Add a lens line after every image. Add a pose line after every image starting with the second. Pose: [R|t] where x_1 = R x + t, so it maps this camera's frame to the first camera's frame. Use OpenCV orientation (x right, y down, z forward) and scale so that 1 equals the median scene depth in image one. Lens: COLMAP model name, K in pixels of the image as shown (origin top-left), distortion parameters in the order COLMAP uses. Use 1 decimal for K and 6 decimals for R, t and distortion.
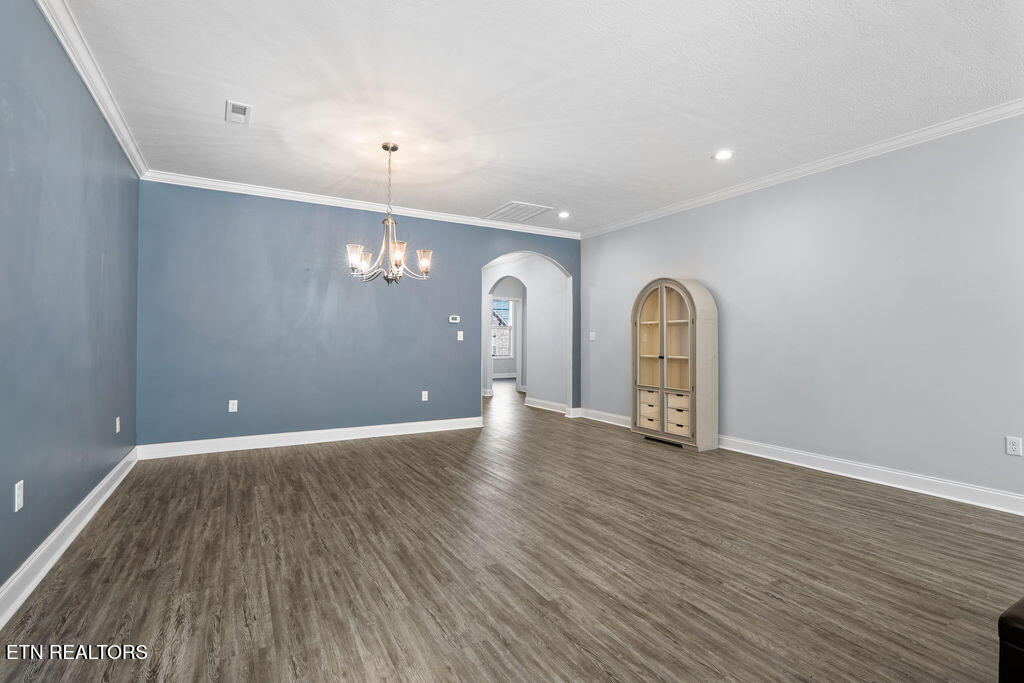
lens RADIAL K [[467.2, 0, 510.1], [0, 467.2, 344.8], [0, 0, 1]] dist [-0.003805, -0.000521]
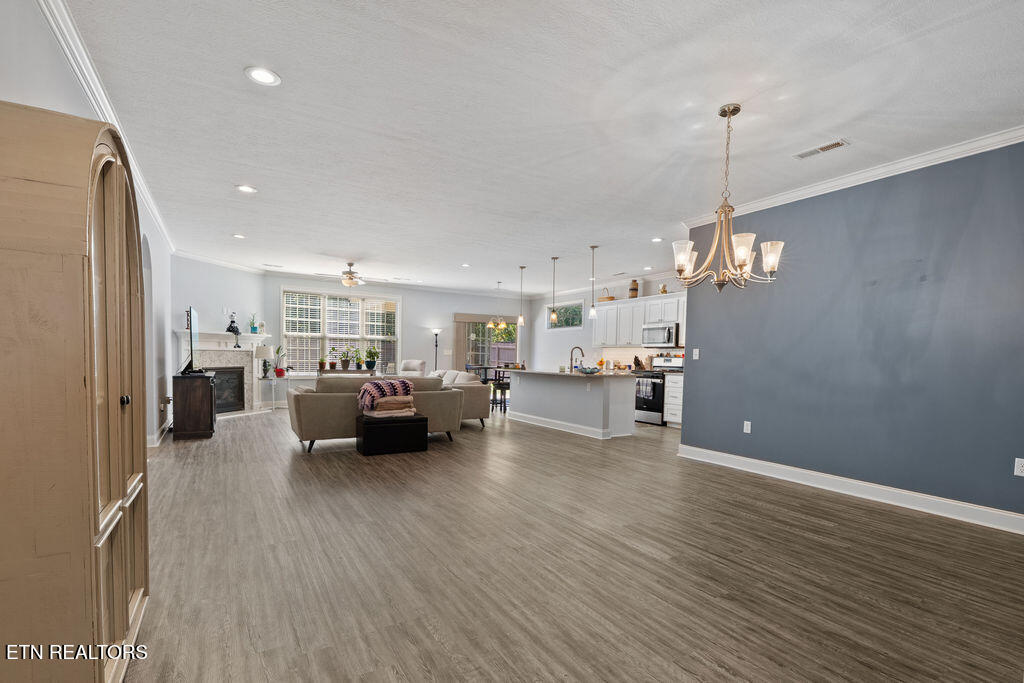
lens RADIAL K [[479.4, 0, 515.6], [0, 479.4, 380.5], [0, 0, 1]] dist [0.001112, -0.000019]
pose [[-0.999560, -0.022638, -0.019155, 0.115794], [-0.023655, 0.998227, 0.054627, -0.014555], [0.017884, 0.055056, -0.998323, 2.087921]]
